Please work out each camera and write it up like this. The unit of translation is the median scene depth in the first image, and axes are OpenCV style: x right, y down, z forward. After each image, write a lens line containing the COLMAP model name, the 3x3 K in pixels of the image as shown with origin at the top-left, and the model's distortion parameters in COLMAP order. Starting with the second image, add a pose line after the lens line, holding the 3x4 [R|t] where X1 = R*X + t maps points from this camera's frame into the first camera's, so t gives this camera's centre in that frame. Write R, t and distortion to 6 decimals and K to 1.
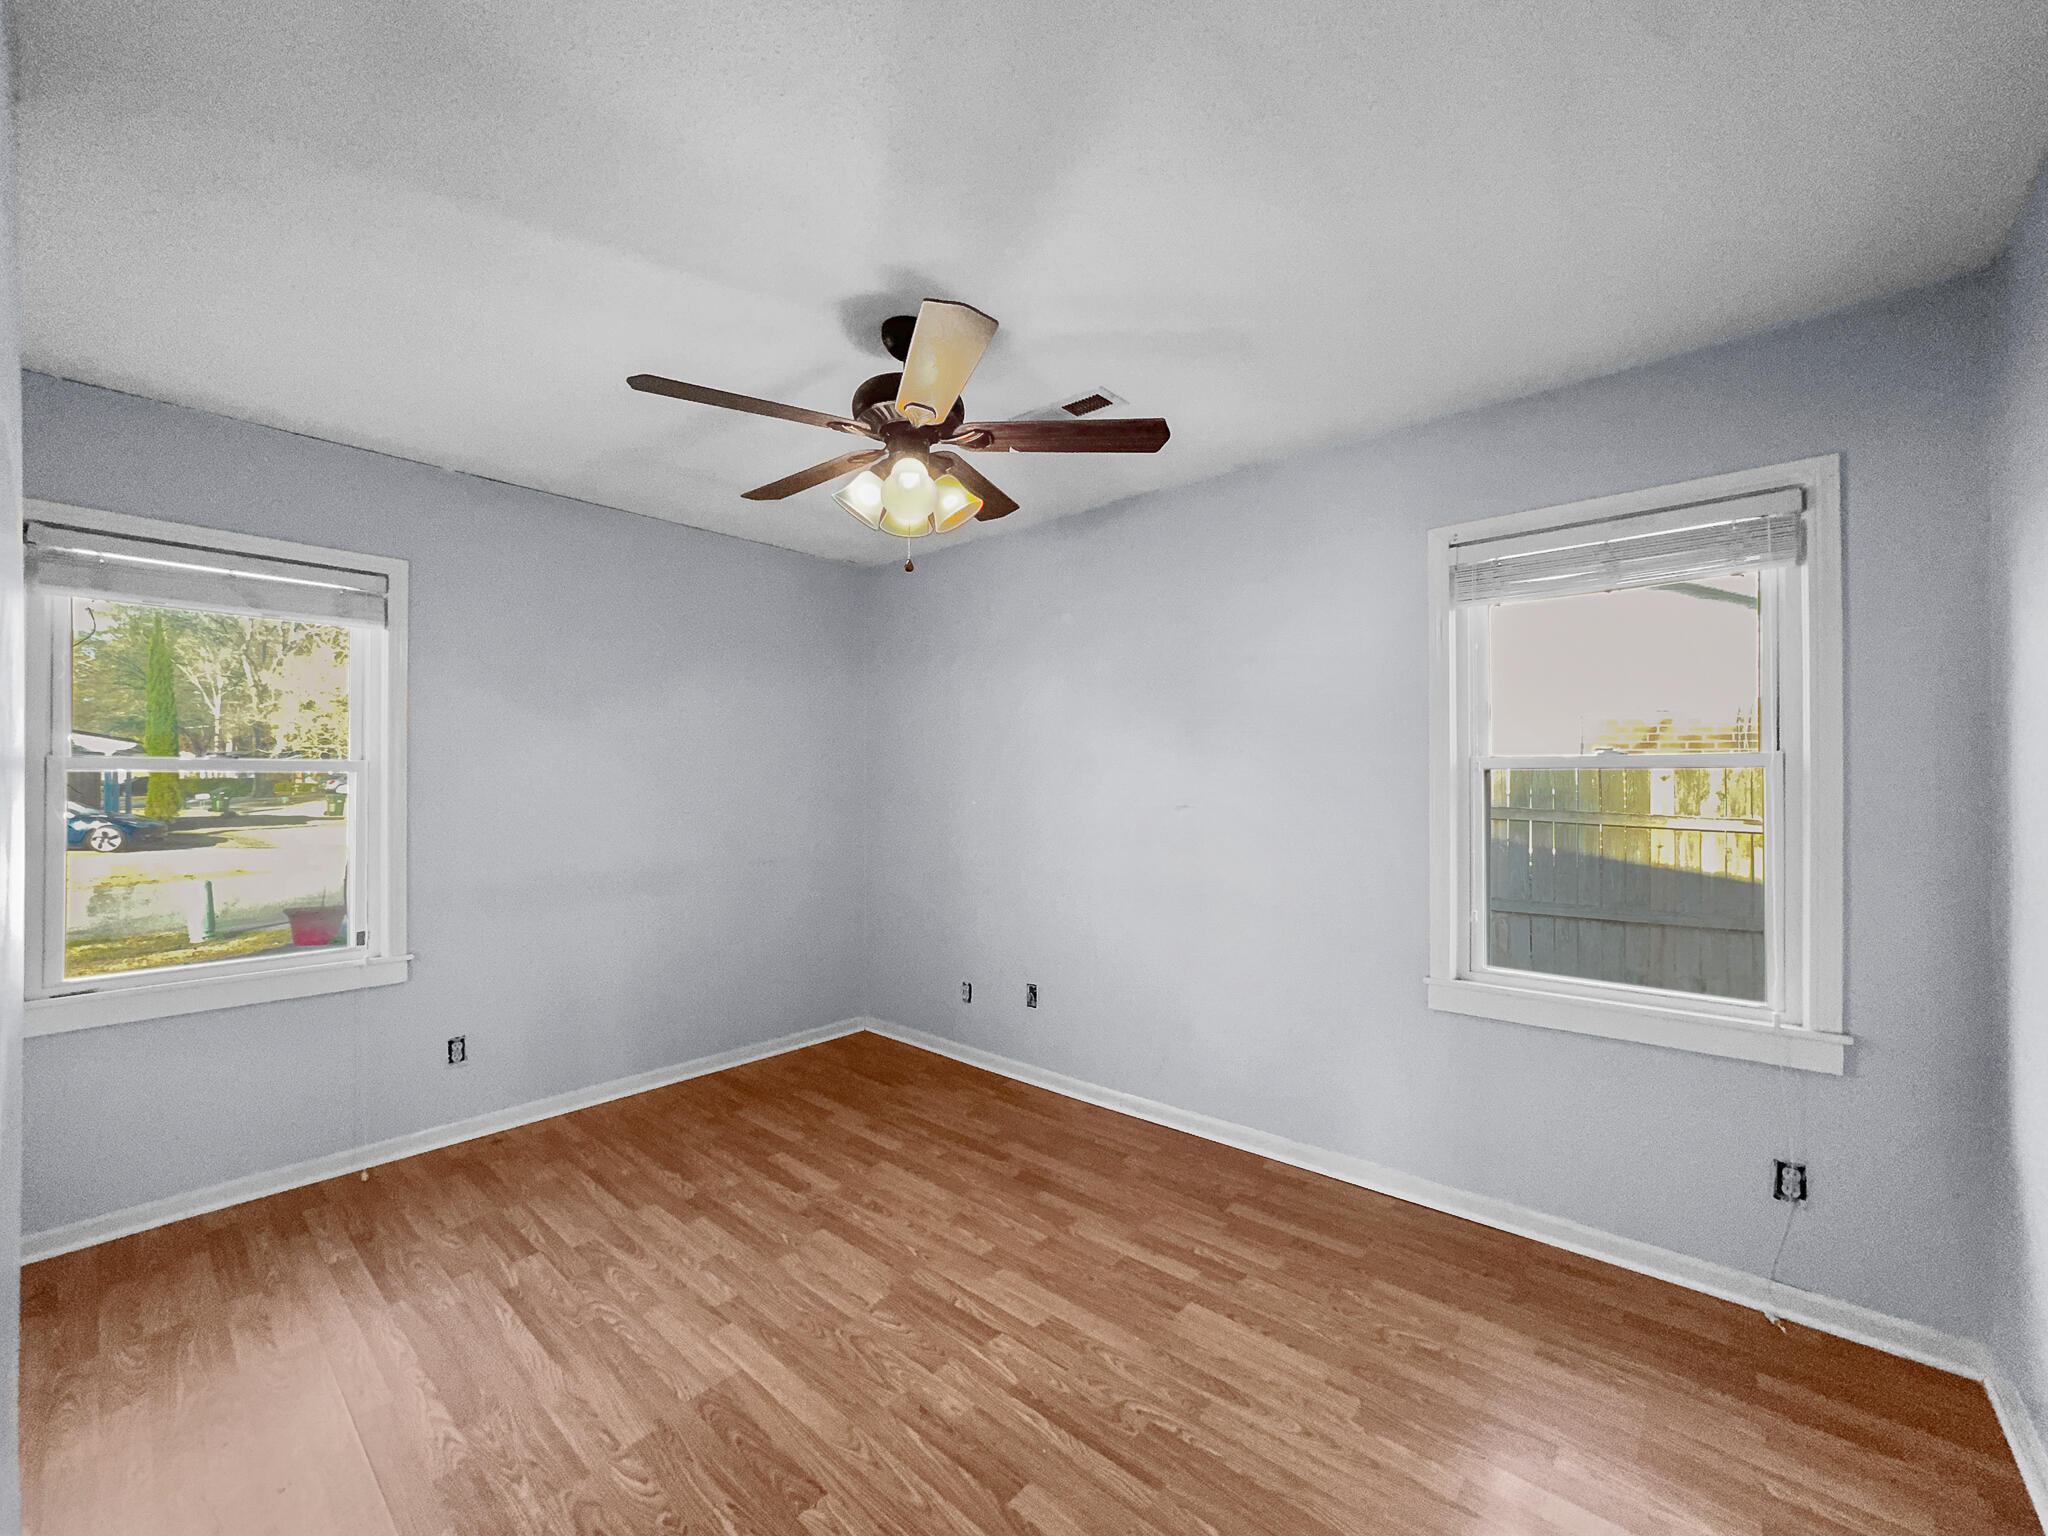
lens RADIAL K [[833.6, 0, 1026.4], [0, 833.6, 772.8], [0, 0, 1]] dist [0.000153, 0.000130]
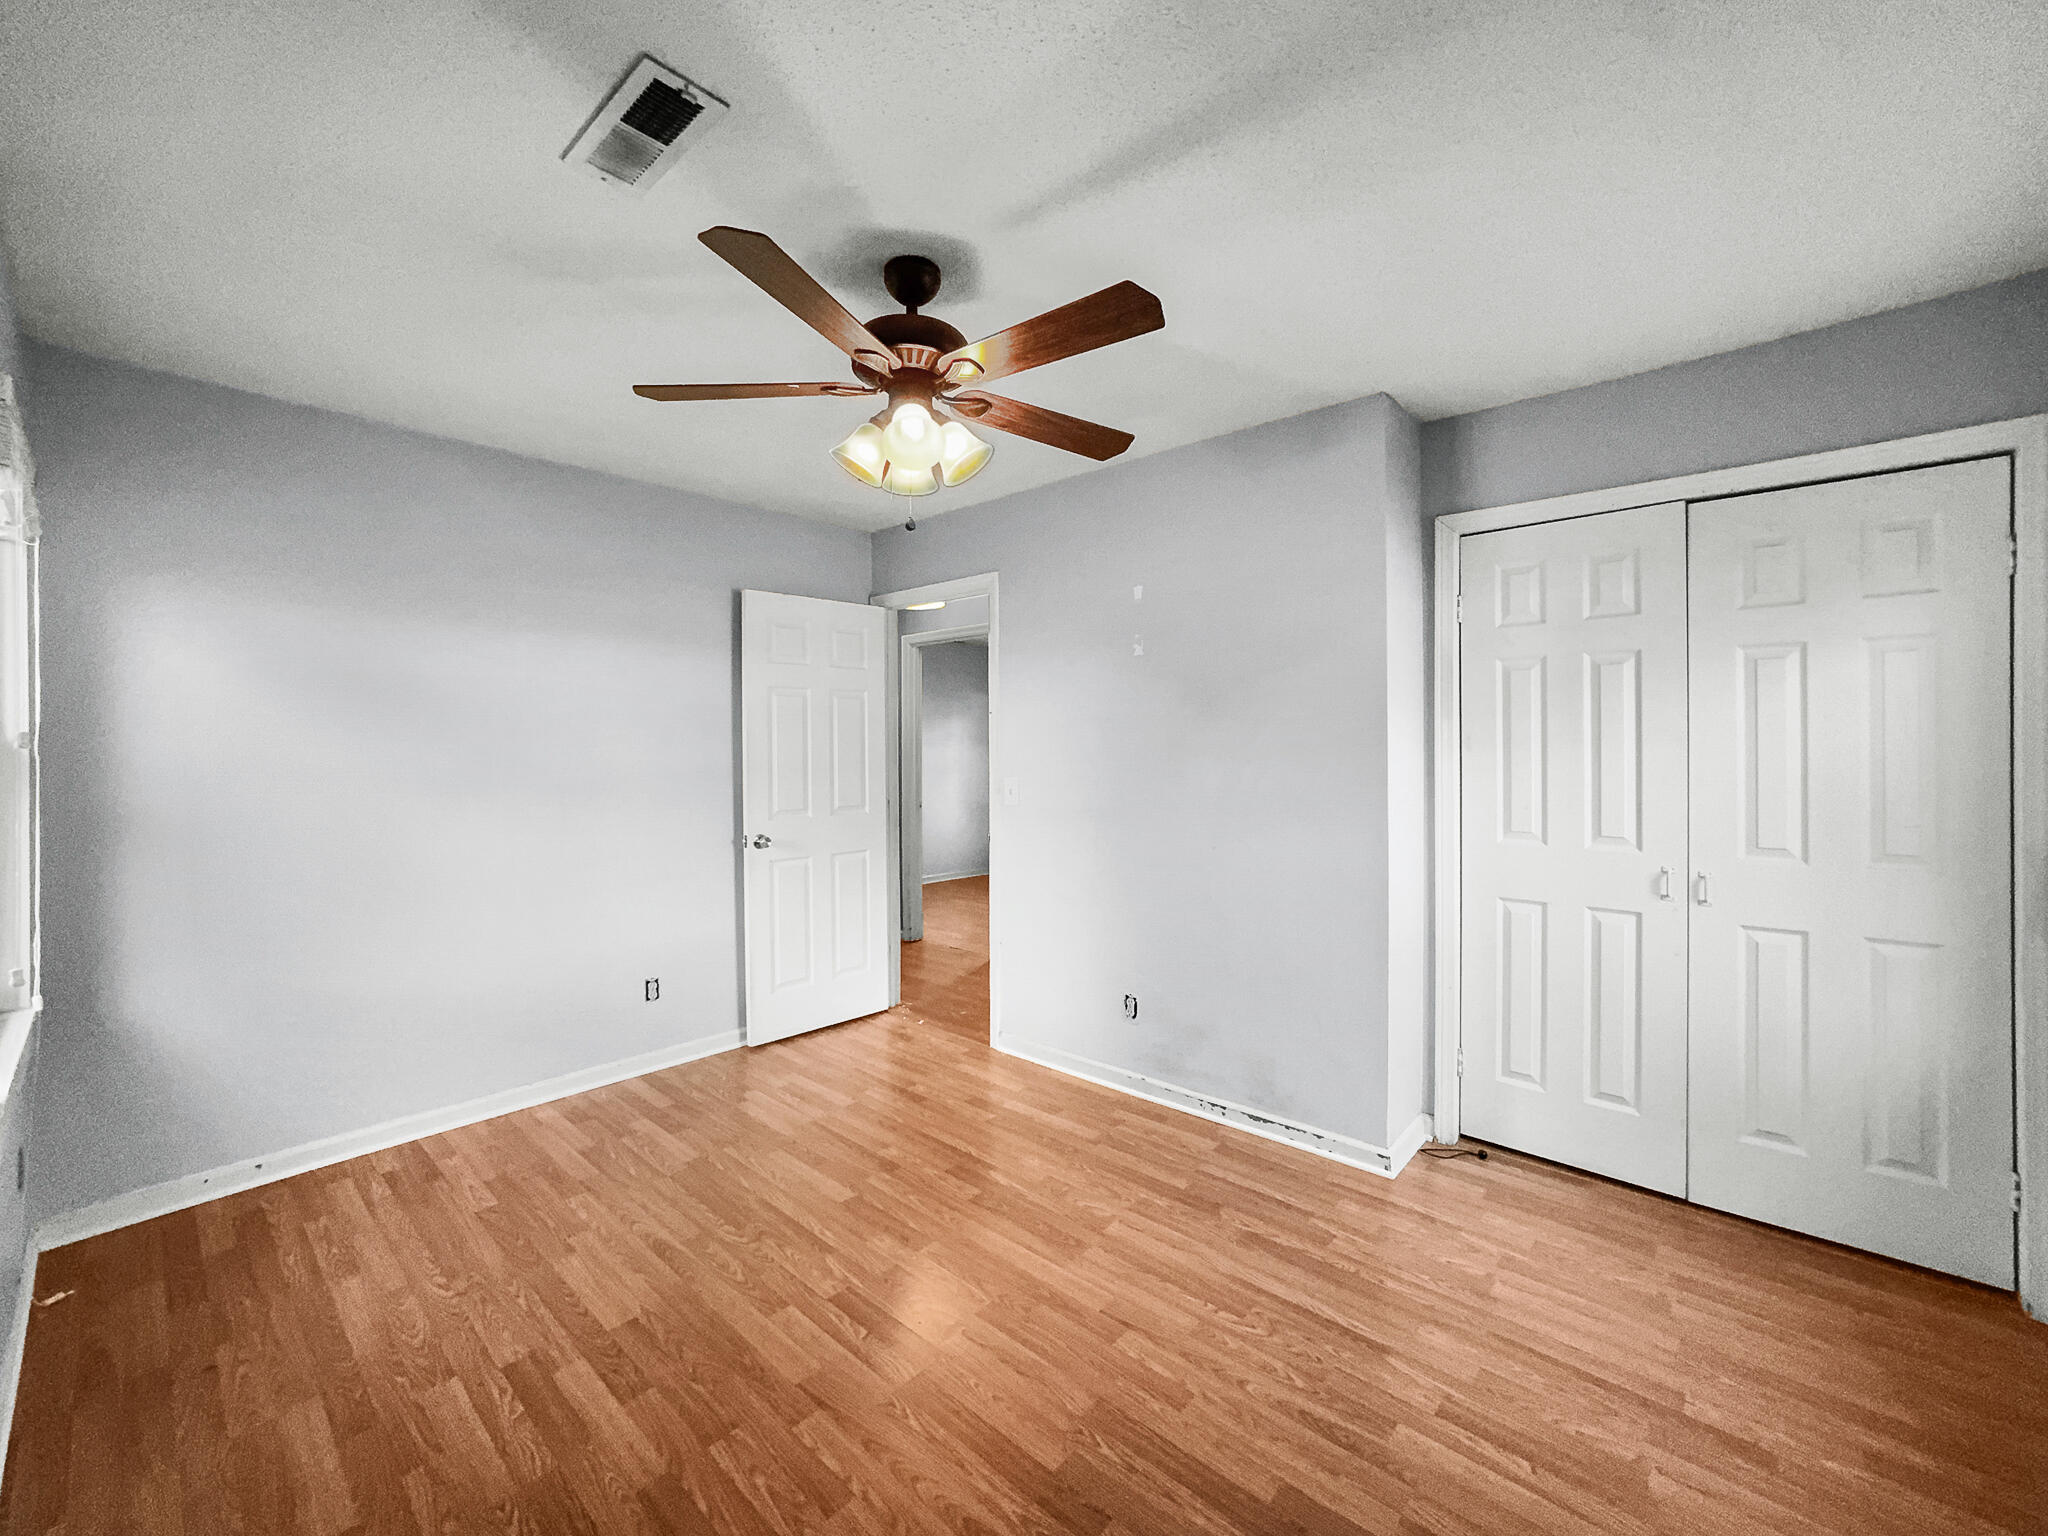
lens RADIAL K [[833.6, 0, 1022.5], [0, 833.6, 758.3], [0, 0, 1]] dist [0.000153, 0.000130]
pose [[-0.999929, 0.005165, 0.010724, -0.274924], [0.005175, 0.999986, 0.000943, 0.011347], [-0.010719, 0.000999, -0.999942, 1.951515]]
